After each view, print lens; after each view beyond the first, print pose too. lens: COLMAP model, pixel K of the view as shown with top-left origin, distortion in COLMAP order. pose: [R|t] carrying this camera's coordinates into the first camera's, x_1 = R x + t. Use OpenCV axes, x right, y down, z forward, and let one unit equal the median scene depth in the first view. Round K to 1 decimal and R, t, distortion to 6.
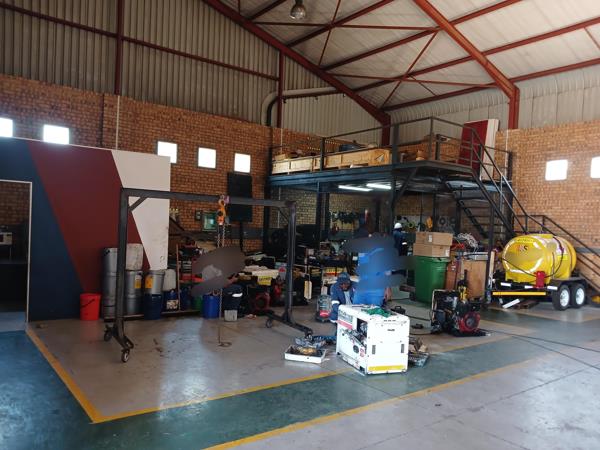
lens RADIAL K [[466.5, 0, 298.4], [0, 466.5, 235.3], [0, 0, 1]] dist [-0.005175, -0.001164]
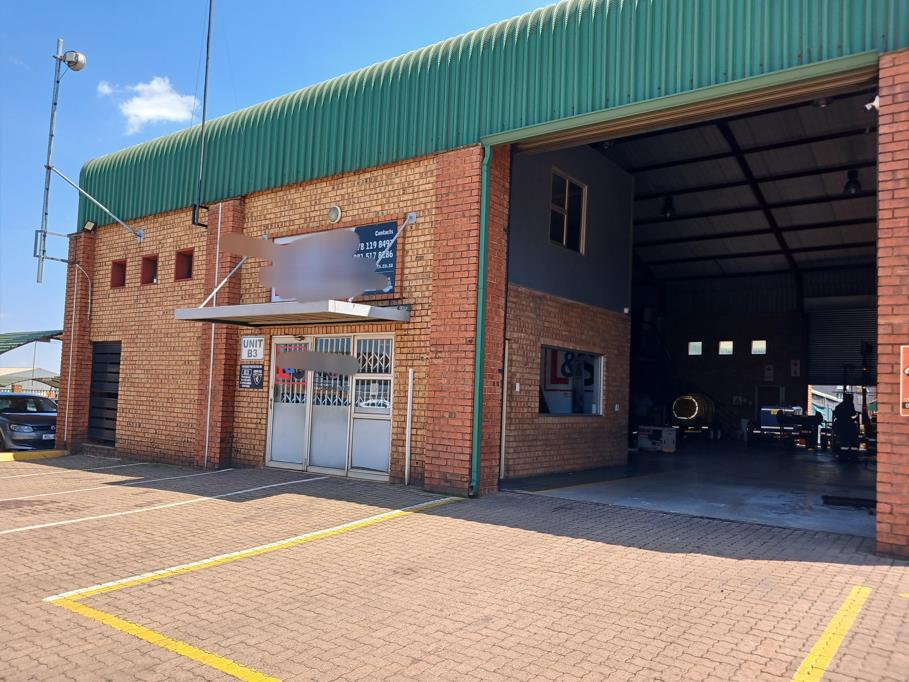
lens RADIAL K [[728.1, 0, 454.5], [0, 728.1, 341.0], [0, 0, 1]] dist [-0.007920, -0.009498]
pose [[0.960718, 0.017527, 0.276971, -0.896246], [0.005113, 0.996717, -0.080808, 0.015097], [-0.277478, 0.079050, 0.957474, -1.071756]]
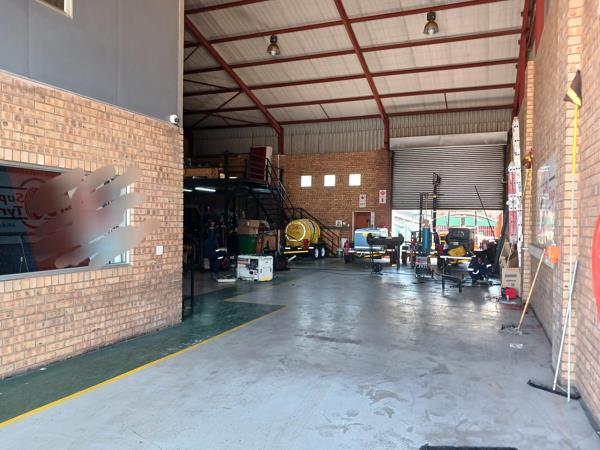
lens RADIAL K [[480.6, 0, 300.0], [0, 480.6, 225.0], [0, 0, 1]] dist [-0.007920, -0.009498]
pose [[0.853271, -0.033721, 0.520377, -0.440379], [0.031399, 0.999419, 0.013276, -0.004703], [-0.520522, 0.005011, 0.853834, -0.554709]]
